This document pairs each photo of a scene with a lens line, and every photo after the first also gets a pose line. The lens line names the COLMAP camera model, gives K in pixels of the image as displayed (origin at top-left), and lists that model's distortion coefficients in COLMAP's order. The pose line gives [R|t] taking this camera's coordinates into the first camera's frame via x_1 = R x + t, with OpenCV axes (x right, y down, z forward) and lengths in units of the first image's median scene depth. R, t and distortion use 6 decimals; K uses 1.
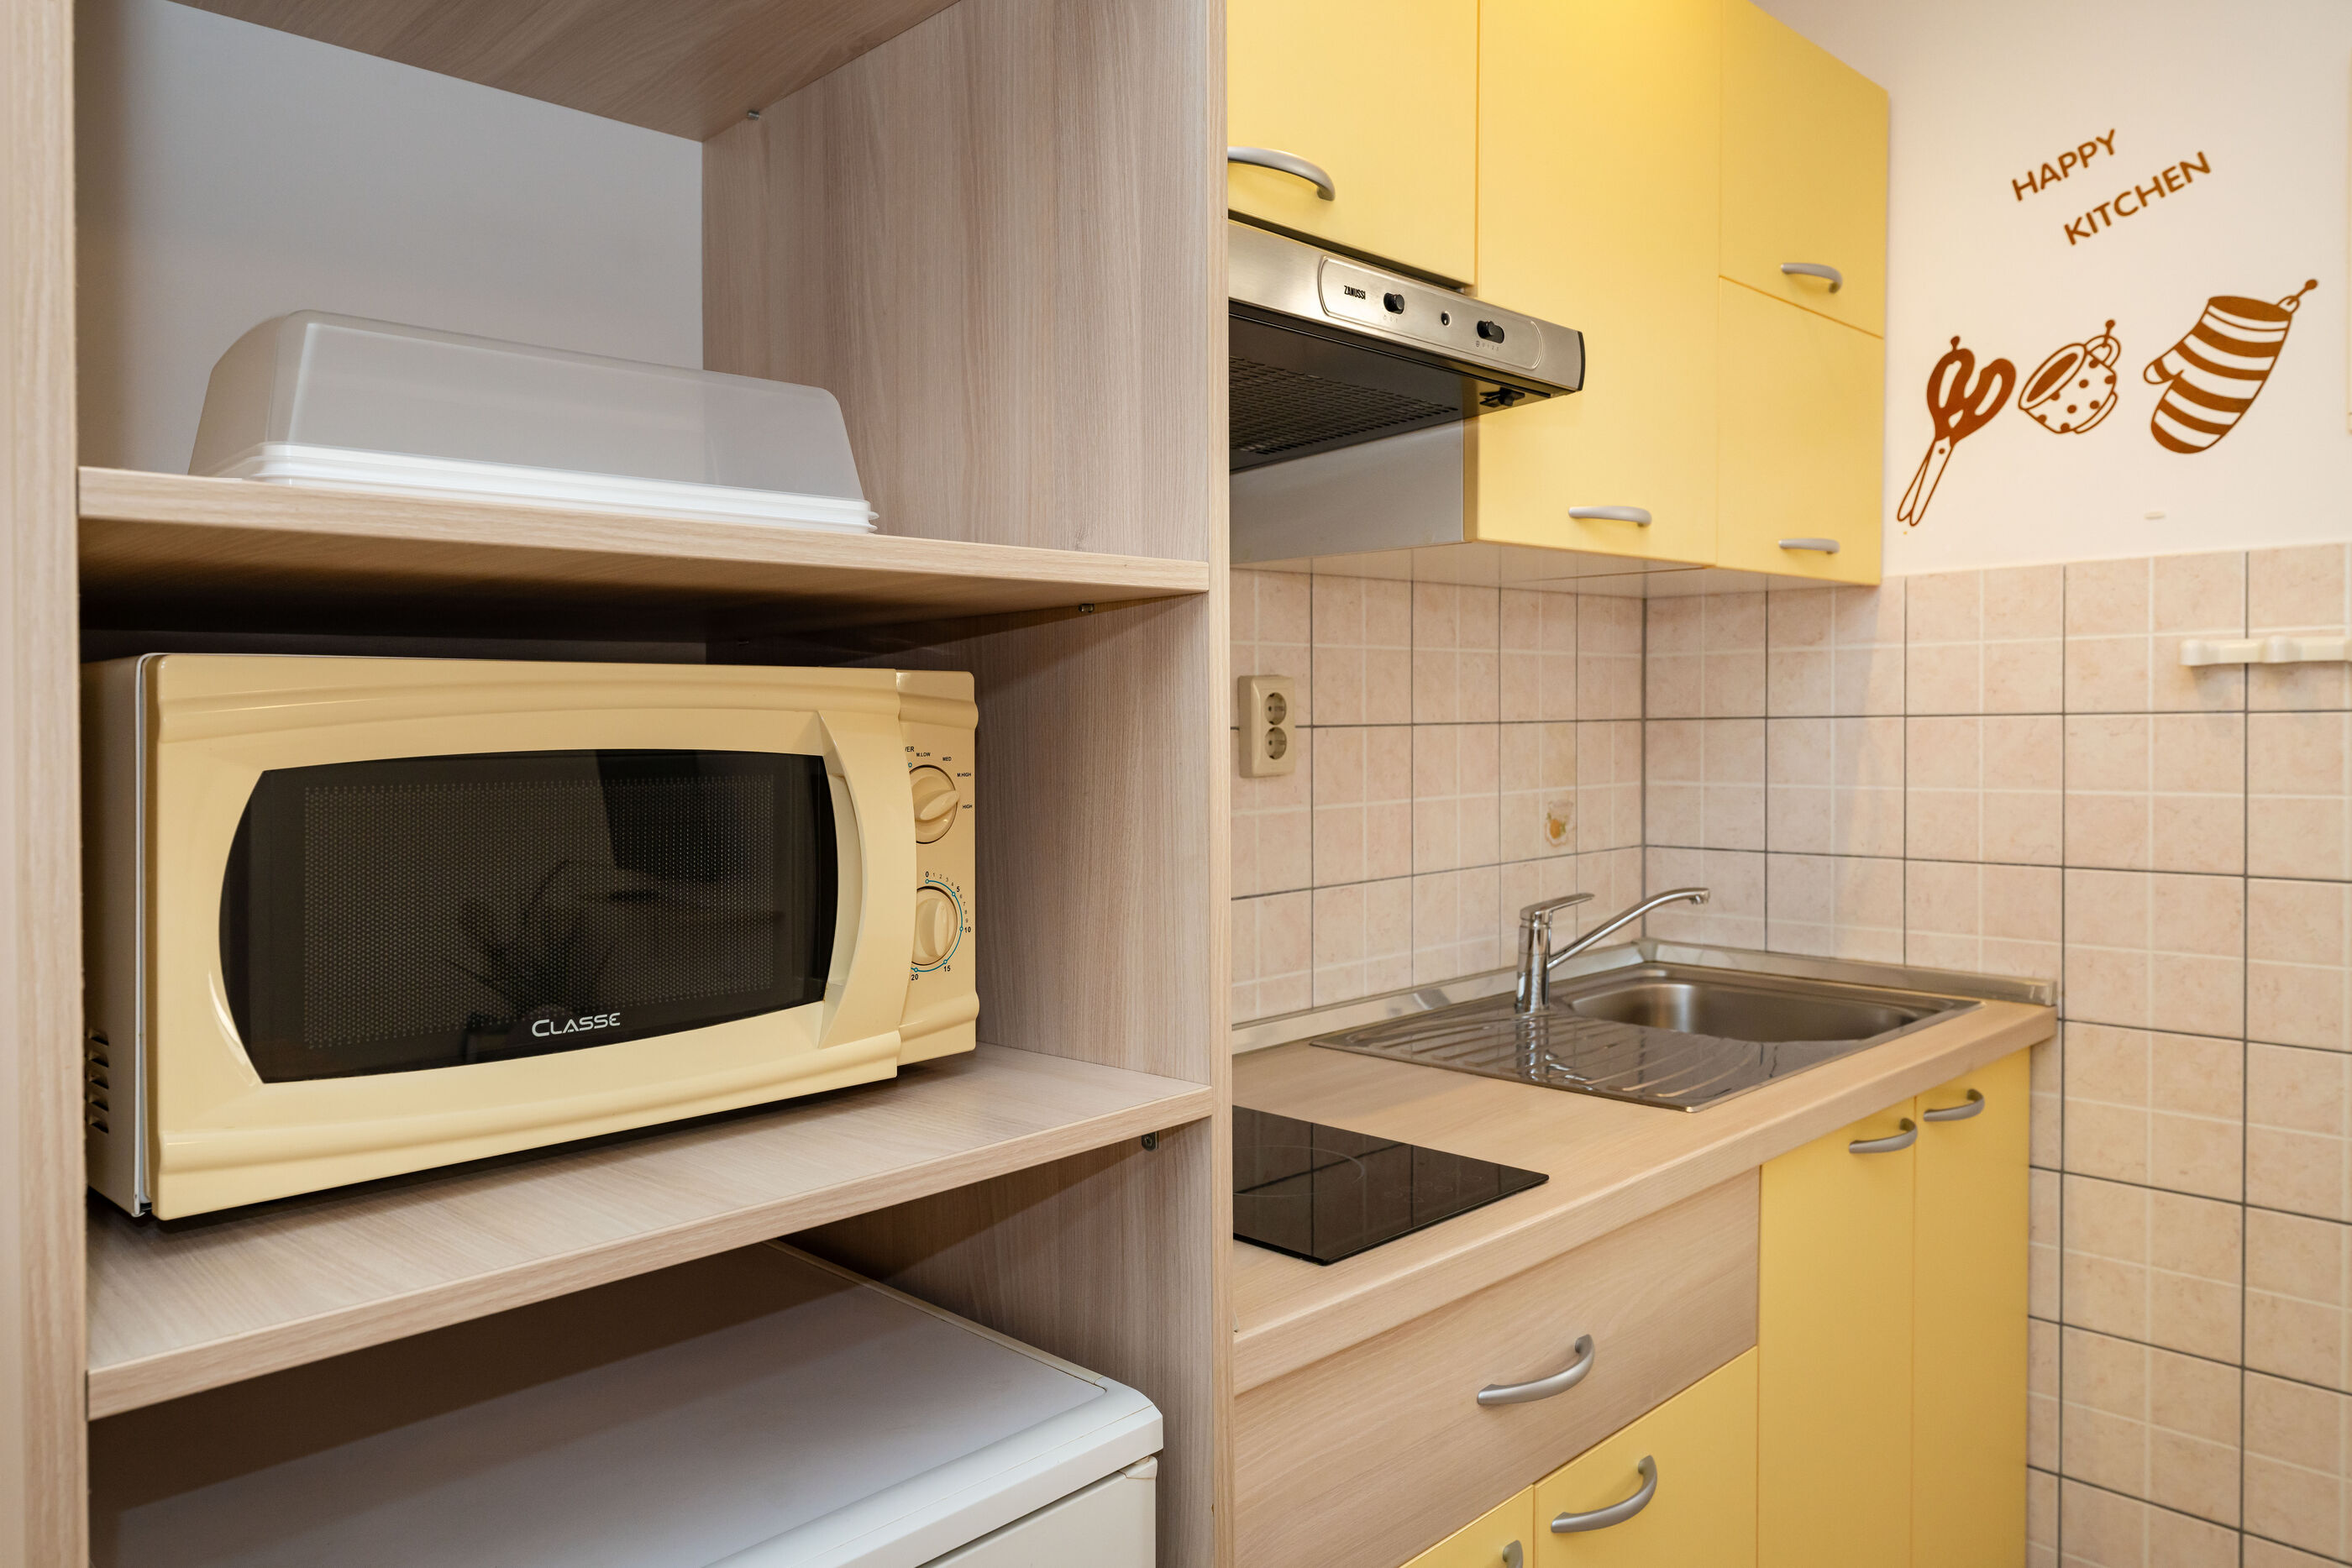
lens RADIAL K [[1579.2, 0, 1311.1], [0, 1579.2, 759.0], [0, 0, 1]] dist [-0.000547, 0.002420]
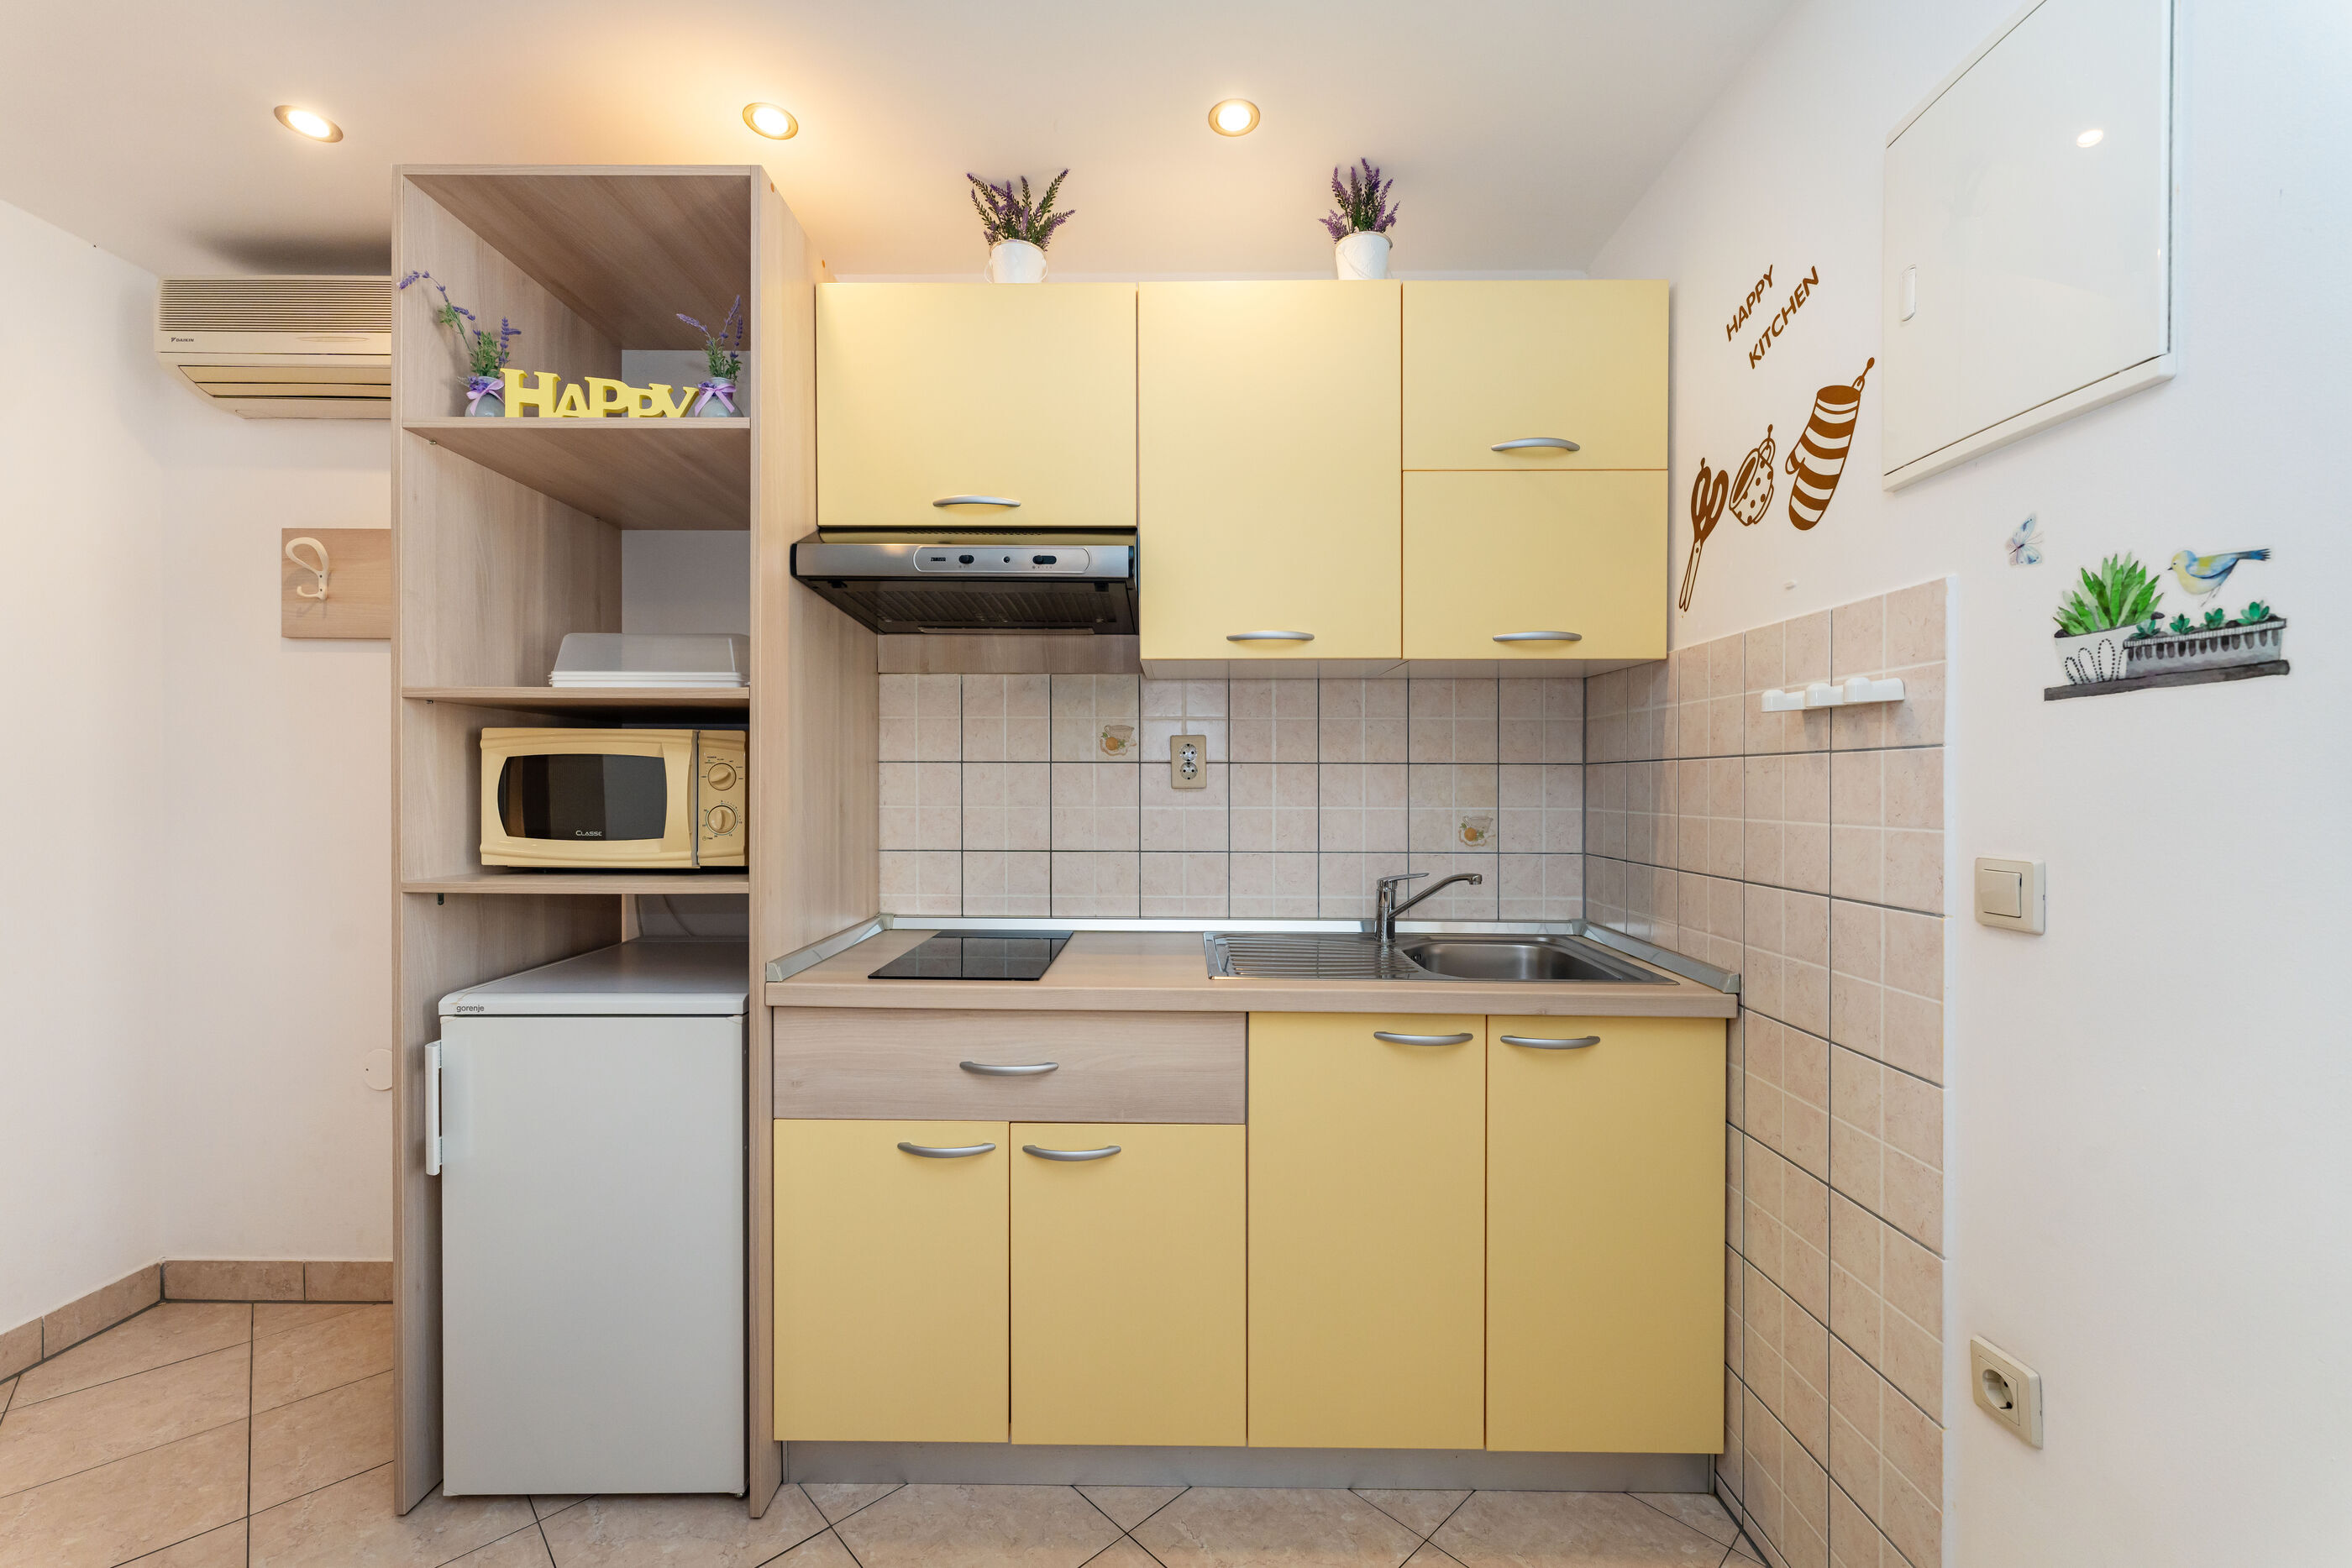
lens RADIAL K [[951.2, 0, 1135.9], [0, 951.2, 802.8], [0, 0, 1]] dist [0.001787, 0.000610]
pose [[0.695526, 0.033016, -0.717742, 0.704741], [-0.031066, 0.999391, 0.015867, 0.011231], [0.717829, 0.011262, 0.696128, 0.157871]]
